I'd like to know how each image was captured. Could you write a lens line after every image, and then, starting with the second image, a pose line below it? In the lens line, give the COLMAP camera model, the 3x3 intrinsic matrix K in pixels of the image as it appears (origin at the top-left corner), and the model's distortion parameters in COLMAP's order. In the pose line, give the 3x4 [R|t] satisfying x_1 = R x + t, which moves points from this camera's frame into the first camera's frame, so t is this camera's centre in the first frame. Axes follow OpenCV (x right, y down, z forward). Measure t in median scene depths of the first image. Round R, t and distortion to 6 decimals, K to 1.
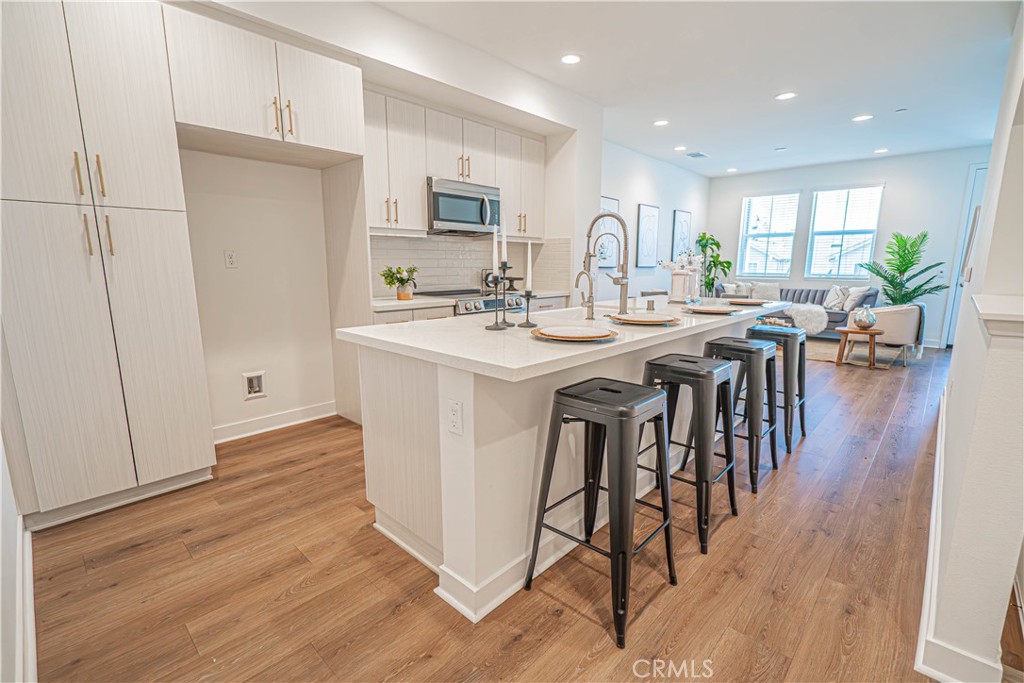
lens RADIAL K [[459.5, 0, 514.5], [0, 459.5, 346.6], [0, 0, 1]] dist [-0.001623, -0.000133]
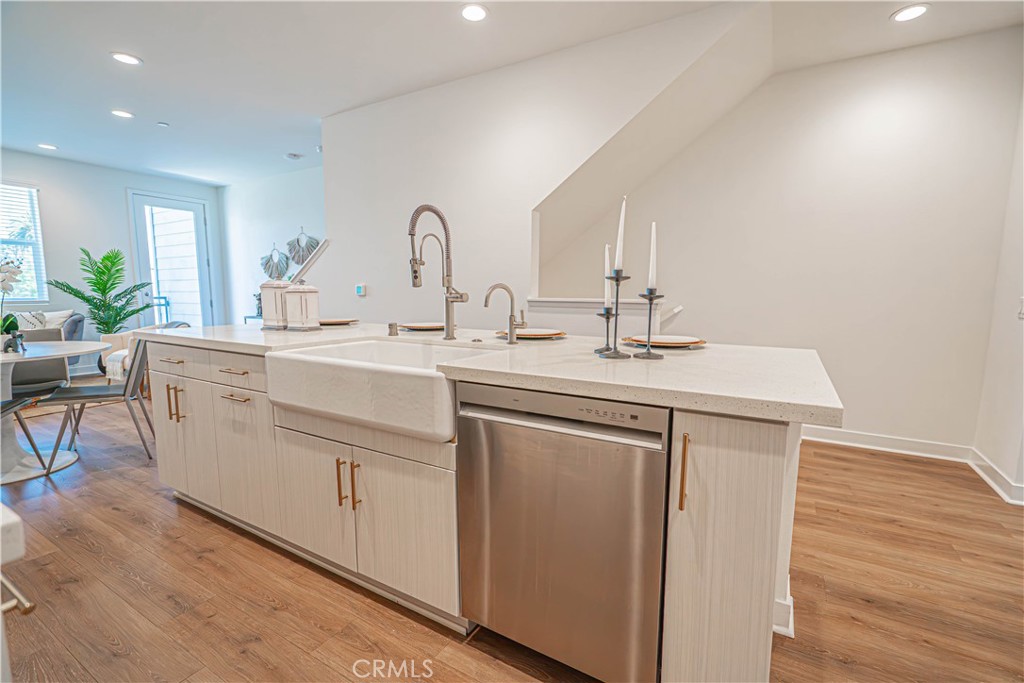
lens RADIAL K [[459.5, 0, 514.5], [0, 459.5, 346.6], [0, 0, 1]] dist [-0.001623, -0.000133]
pose [[-0.220273, -0.123270, 0.967618, -0.533113], [0.171221, 0.971694, 0.162767, -0.158963], [-0.960293, 0.201530, -0.192932, 0.992520]]
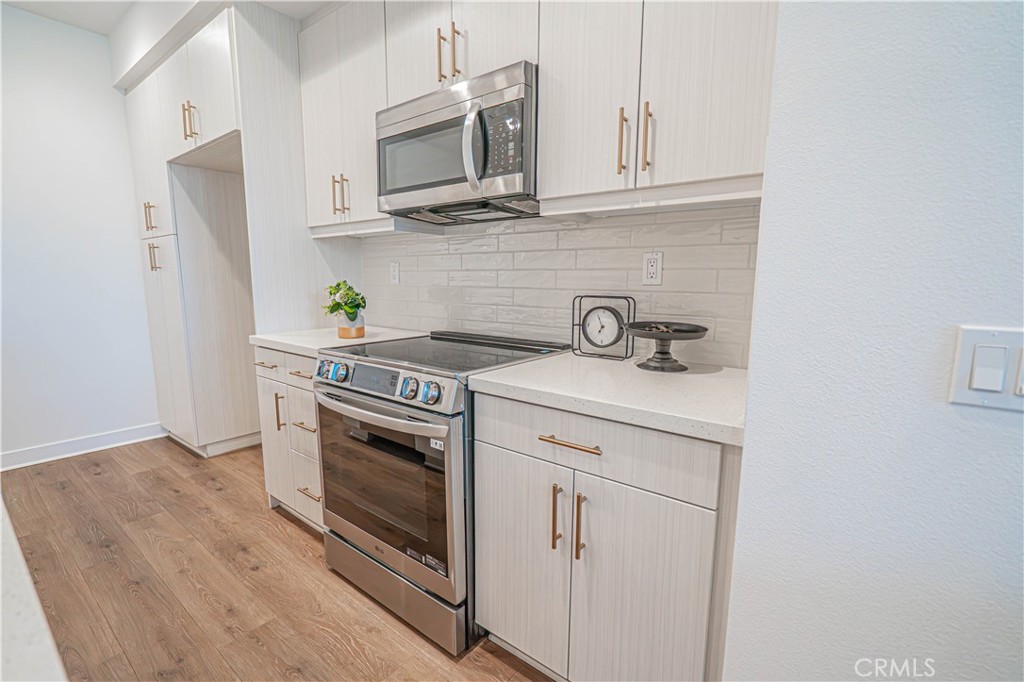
lens RADIAL K [[459.5, 0, 514.5], [0, 459.5, 346.1], [0, 0, 1]] dist [-0.001623, -0.000133]
pose [[0.086578, 0.145226, -0.985603, 0.512652], [-0.182566, 0.974877, 0.127608, -0.277807], [0.979374, 0.168890, 0.110916, 1.528360]]
